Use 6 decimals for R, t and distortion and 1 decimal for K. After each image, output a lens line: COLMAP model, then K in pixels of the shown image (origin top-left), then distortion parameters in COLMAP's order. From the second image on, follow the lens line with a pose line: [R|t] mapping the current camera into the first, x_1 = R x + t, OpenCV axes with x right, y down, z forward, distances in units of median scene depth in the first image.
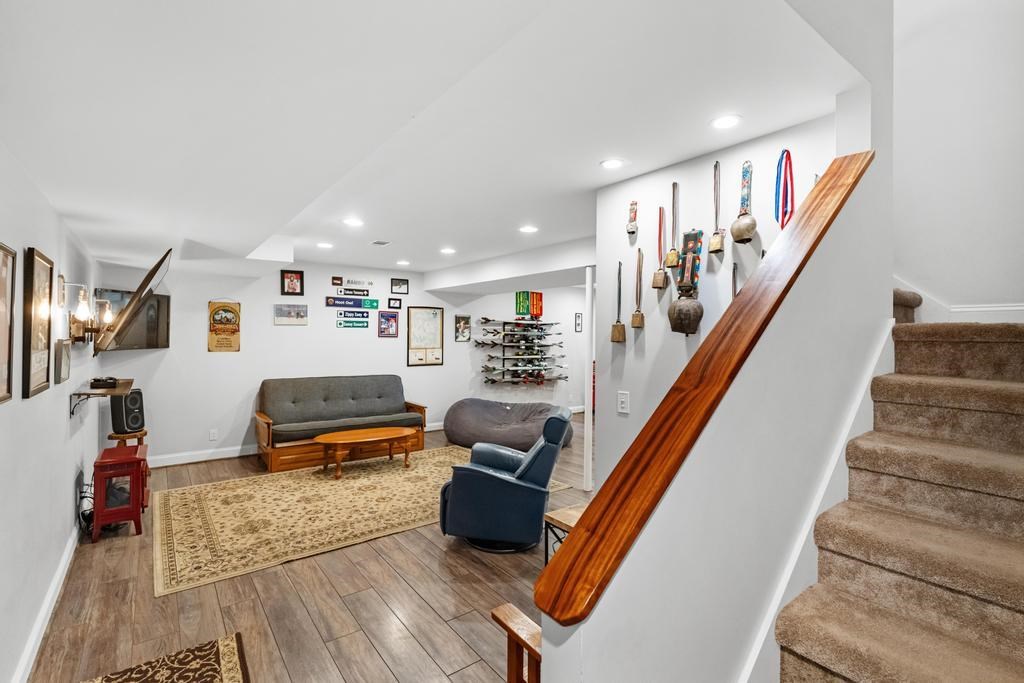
lens RADIAL K [[465.2, 0, 504.2], [0, 465.2, 334.7], [0, 0, 1]] dist [-0.001569, -0.000239]
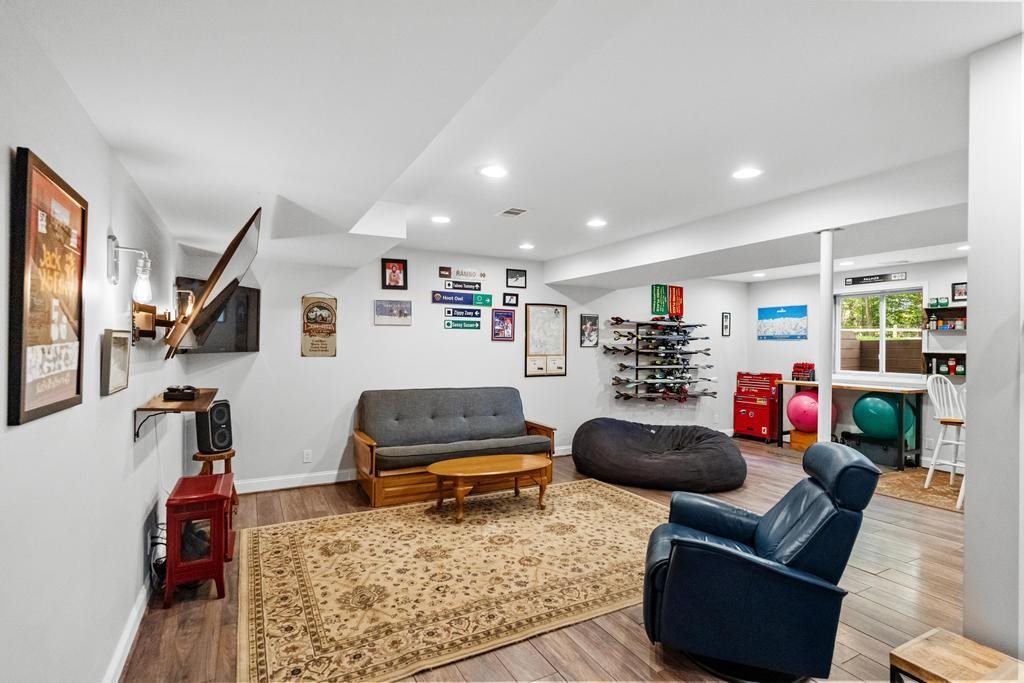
lens RADIAL K [[515.1, 0, 518.2], [0, 515.1, 344.0], [0, 0, 1]] dist [-0.004876, 0.000699]
pose [[0.987212, 0.001159, -0.159410, -0.125832], [-0.000831, 0.999997, 0.002122, 0.014161], [0.159412, -0.001962, 0.987210, 0.178685]]
